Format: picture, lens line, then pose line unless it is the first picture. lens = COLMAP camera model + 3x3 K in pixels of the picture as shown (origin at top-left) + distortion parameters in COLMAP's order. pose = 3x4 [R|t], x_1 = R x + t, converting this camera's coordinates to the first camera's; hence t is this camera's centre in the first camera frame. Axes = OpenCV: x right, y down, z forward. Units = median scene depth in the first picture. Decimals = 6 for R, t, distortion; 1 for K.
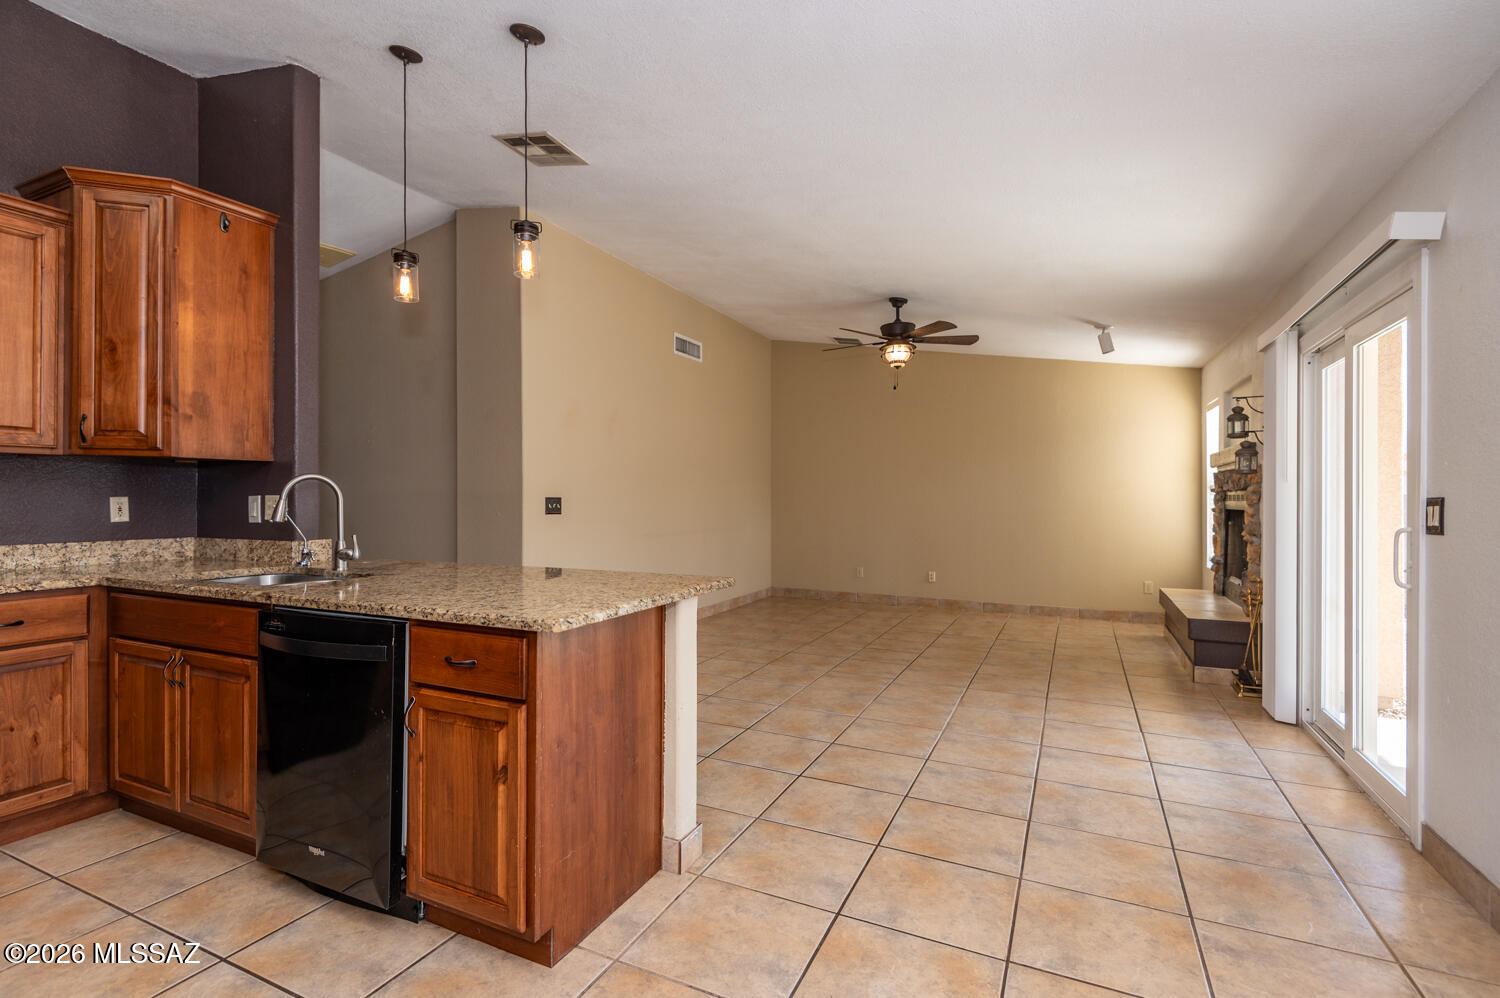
lens RADIAL K [[697.2, 0, 724.9], [0, 697.2, 501.7], [0, 0, 1]] dist [0.012997, -0.006129]
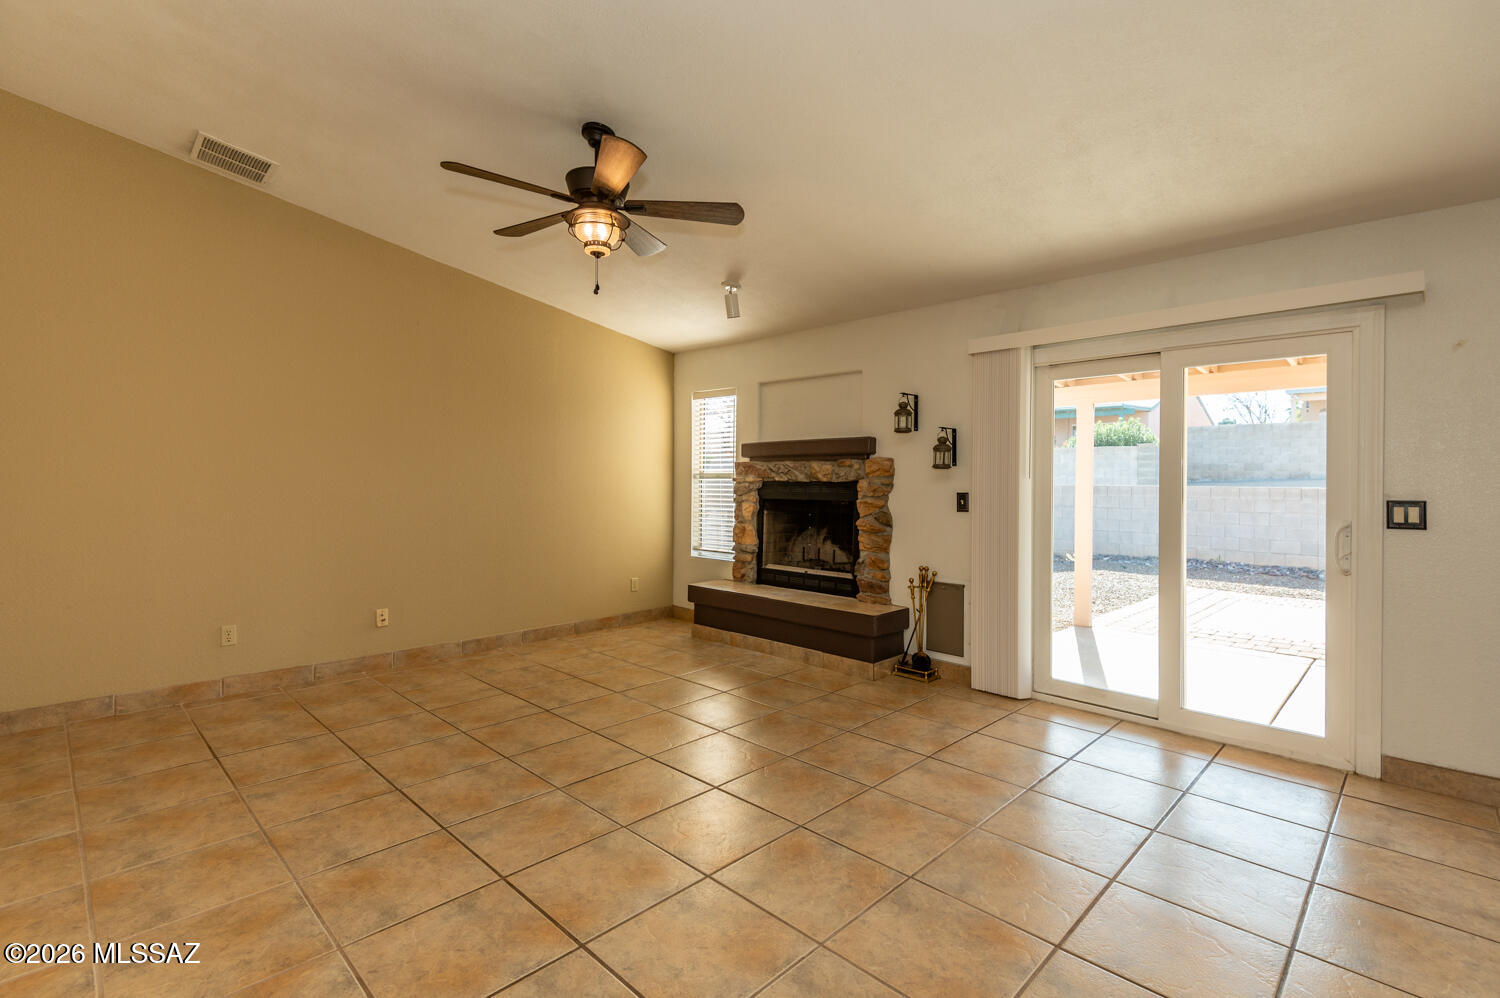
lens RADIAL K [[679.3, 0, 748.0], [0, 679.3, 486.3], [0, 0, 1]] dist [0.004584, -0.000097]
pose [[0.291871, -0.004588, 0.956447, -0.287824], [-0.006116, 0.999959, 0.006663, -0.017202], [-0.956438, -0.007795, 0.291831, 0.917525]]
